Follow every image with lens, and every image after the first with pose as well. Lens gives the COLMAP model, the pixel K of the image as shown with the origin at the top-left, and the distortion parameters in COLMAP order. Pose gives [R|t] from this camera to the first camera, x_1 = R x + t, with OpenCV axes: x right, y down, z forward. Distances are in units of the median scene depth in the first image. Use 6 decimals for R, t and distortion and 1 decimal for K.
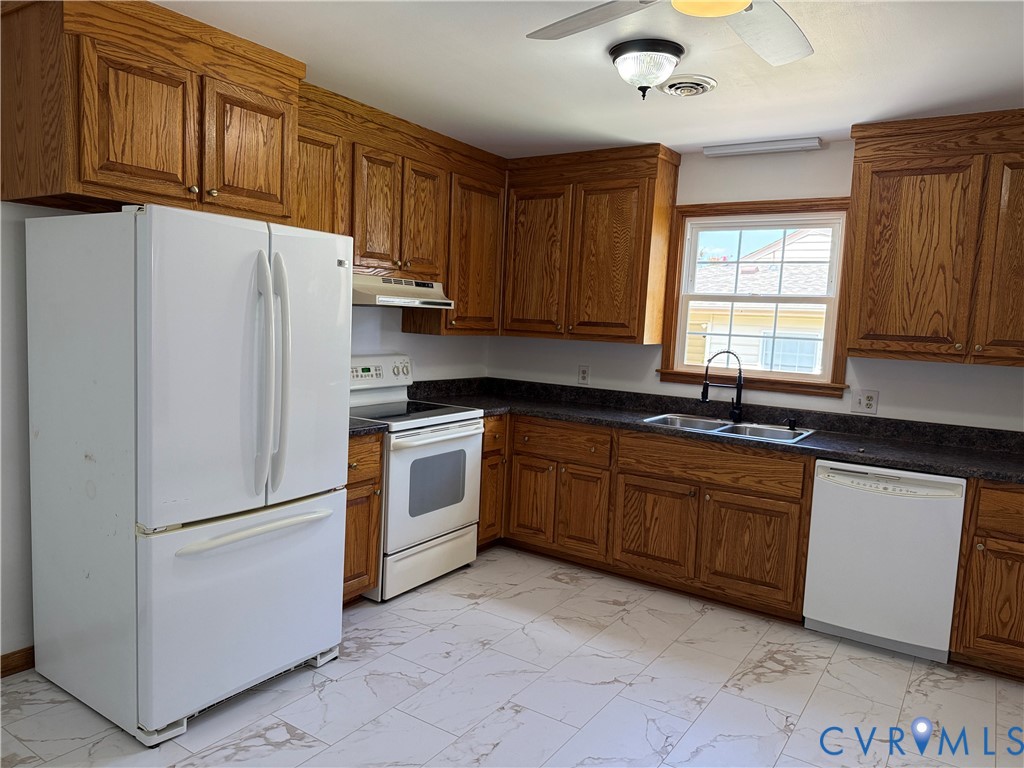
lens RADIAL K [[720.0, 0, 504.4], [0, 720.0, 384.3], [0, 0, 1]] dist [0.079265, -0.105023]
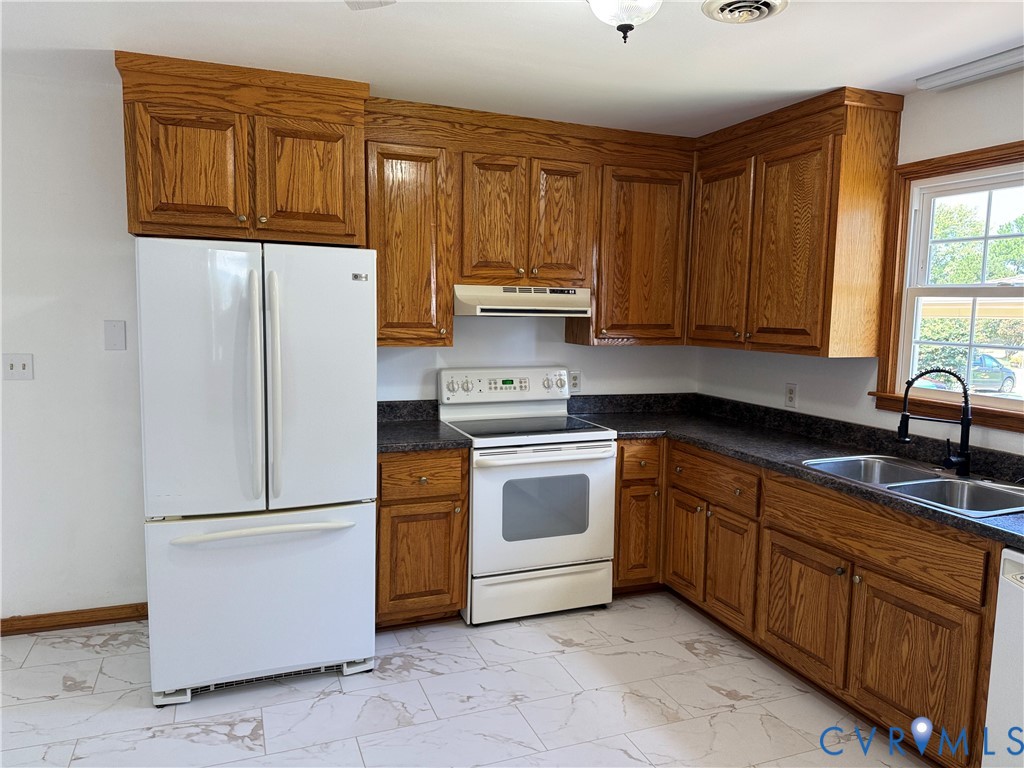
lens RADIAL K [[720.0, 0, 509.9], [0, 720.0, 379.5], [0, 0, 1]] dist [0.079265, -0.105023]
pose [[0.824558, 0.026192, -0.565171, 0.384676], [-0.034258, 0.999406, -0.003664, -0.021183], [0.564740, 0.022383, 0.824966, 0.219942]]
